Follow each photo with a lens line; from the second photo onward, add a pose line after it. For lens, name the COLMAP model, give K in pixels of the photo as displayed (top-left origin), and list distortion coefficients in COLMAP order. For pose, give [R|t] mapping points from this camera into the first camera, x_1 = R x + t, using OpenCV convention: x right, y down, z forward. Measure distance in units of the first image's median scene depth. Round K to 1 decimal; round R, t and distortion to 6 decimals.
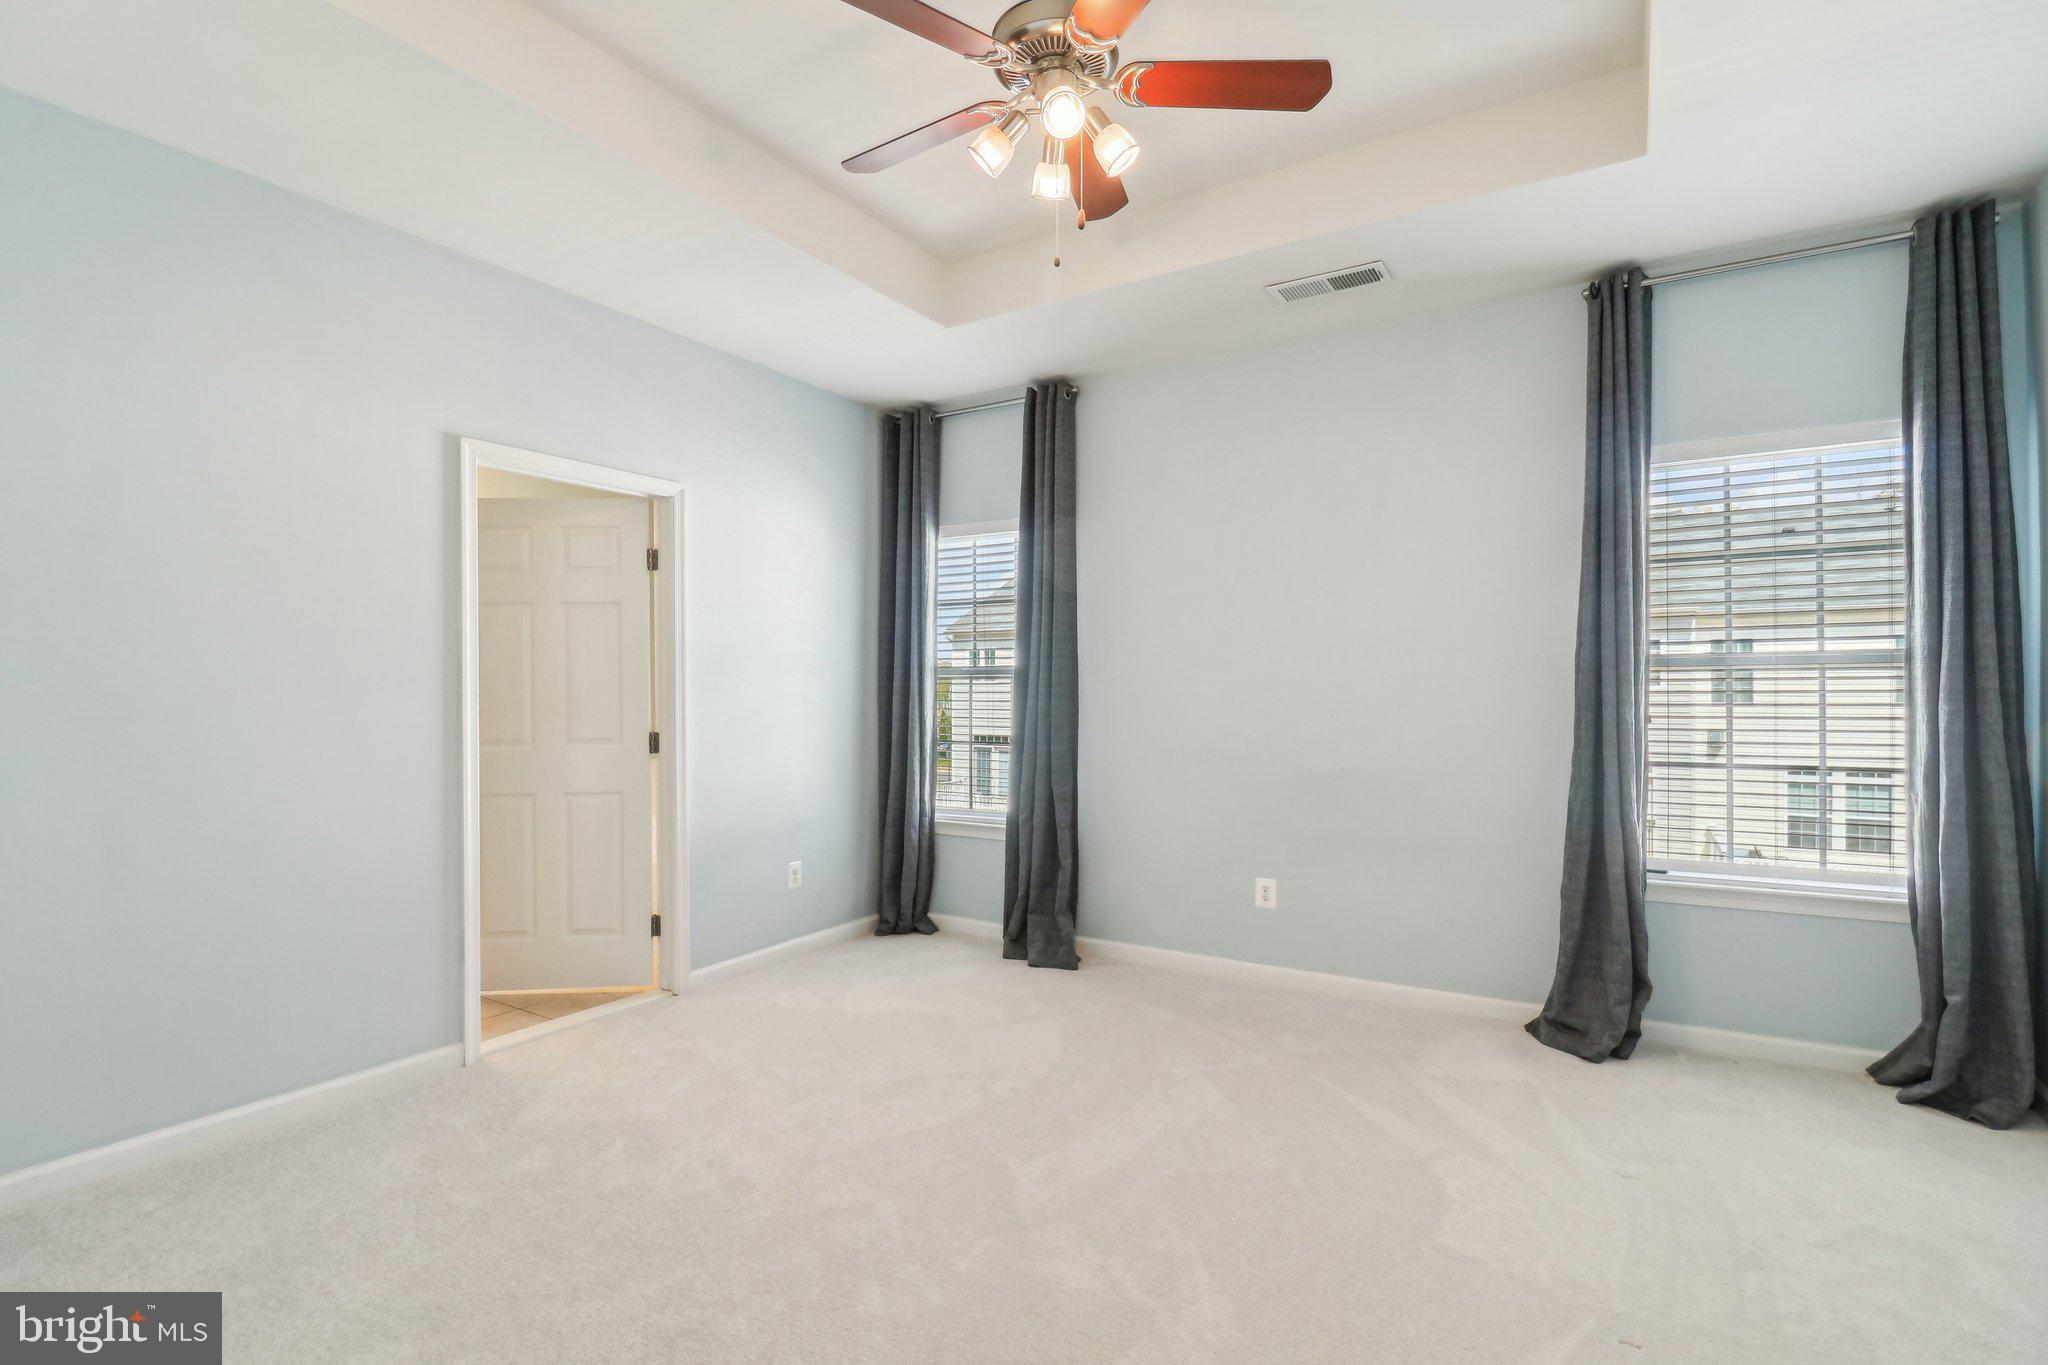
lens RADIAL K [[987.8, 0, 1031.3], [0, 987.8, 682.6], [0, 0, 1]] dist [-0.018211, -0.002598]
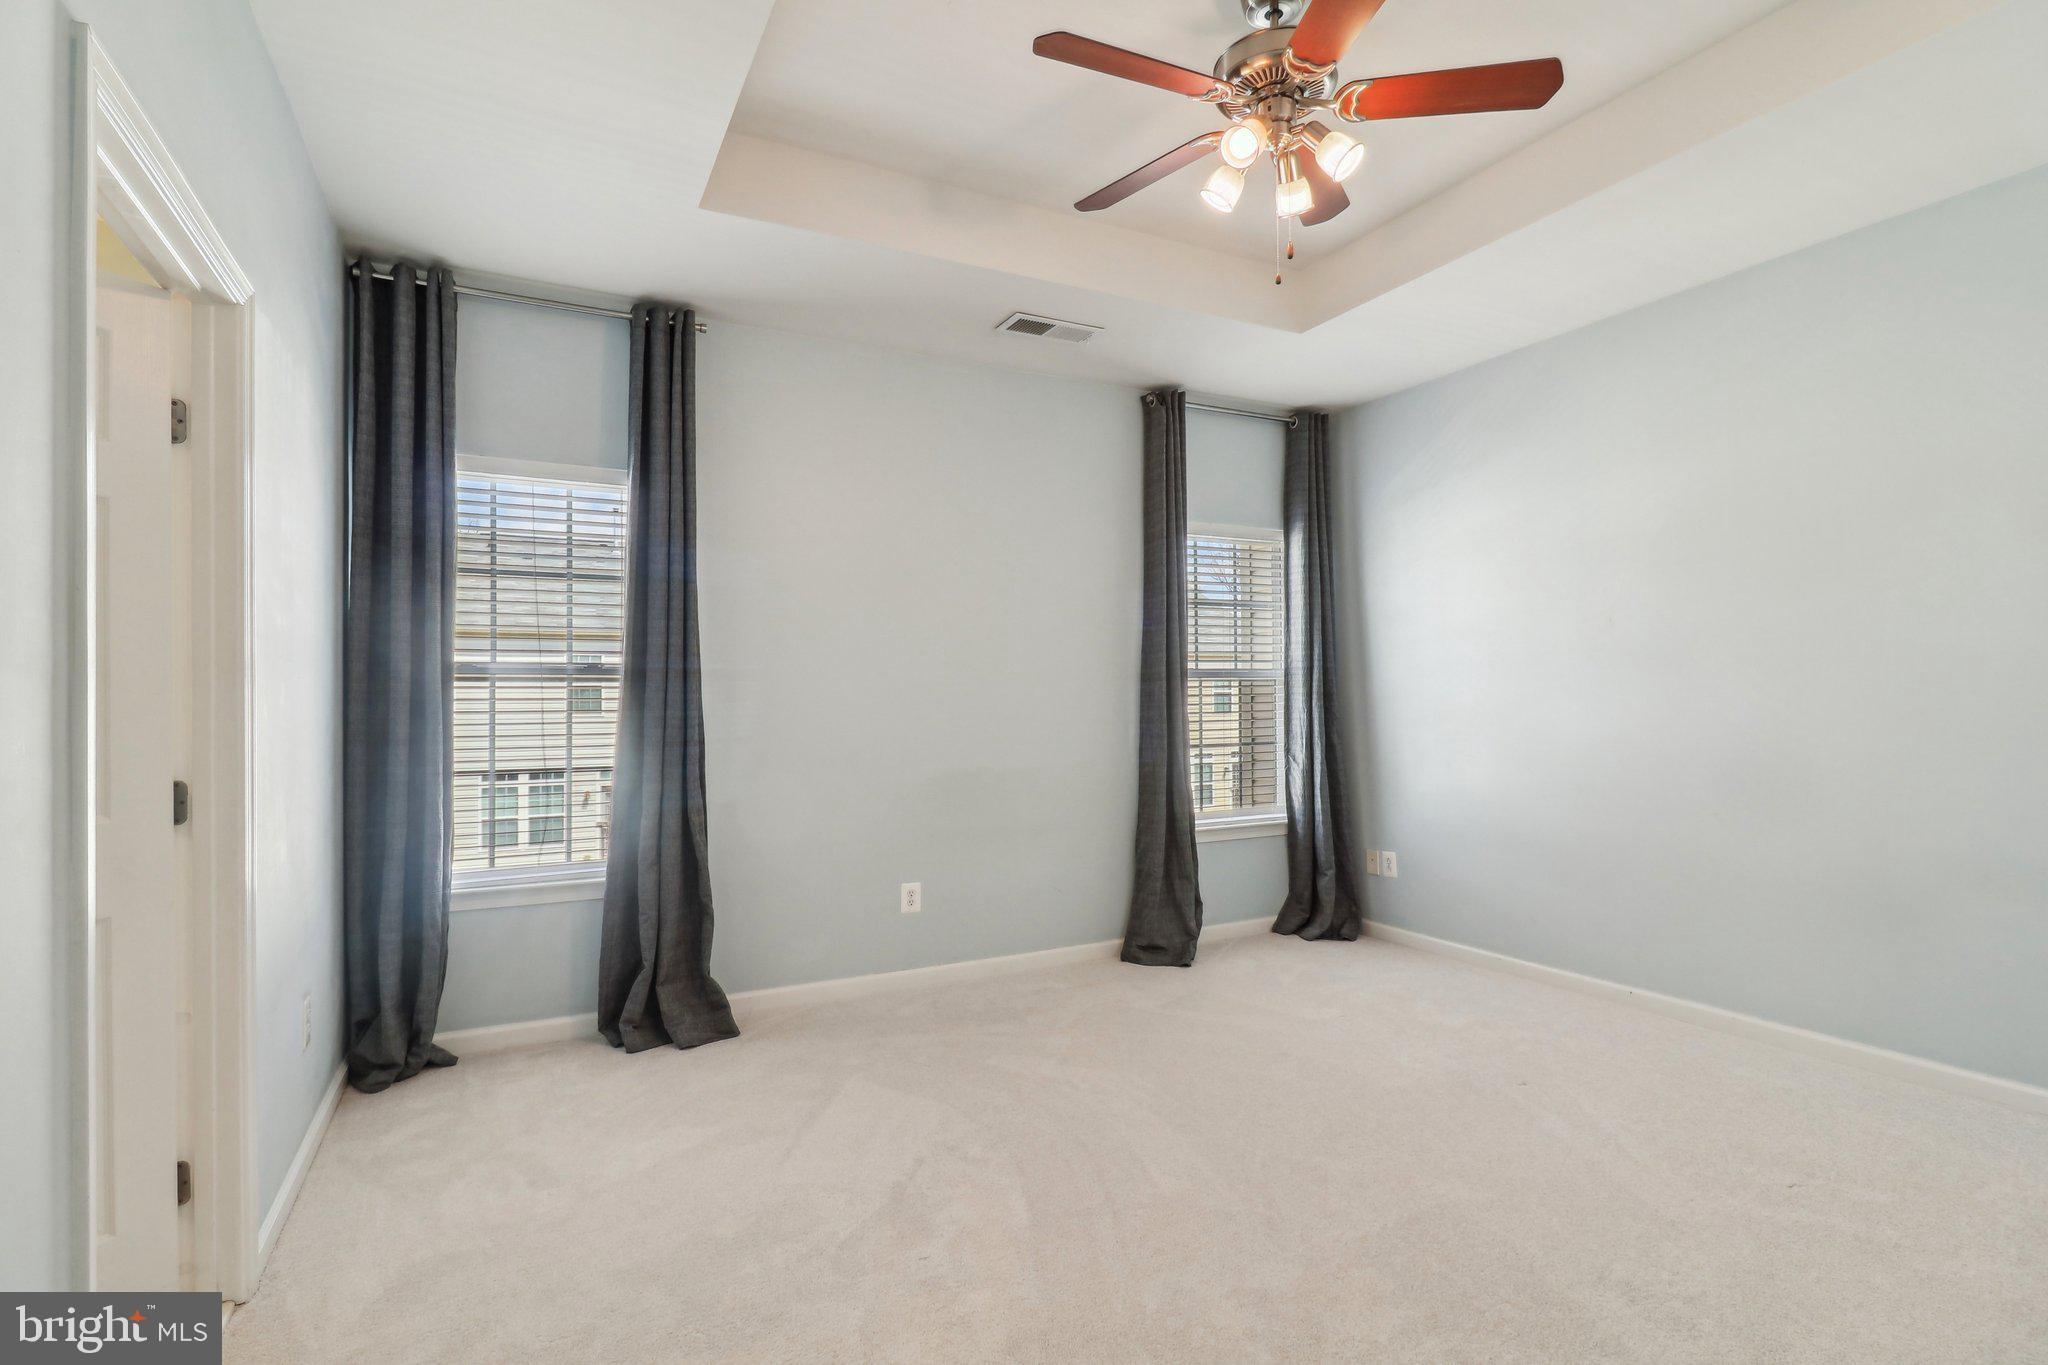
lens RADIAL K [[987.8, 0, 1023.5], [0, 987.8, 683.4], [0, 0, 1]] dist [-0.018211, -0.002598]
pose [[0.504882, 0.010022, 0.863130, -0.602852], [-0.000206, 0.999934, -0.011490, 0.008118], [-0.863189, 0.005624, 0.504850, 0.417636]]
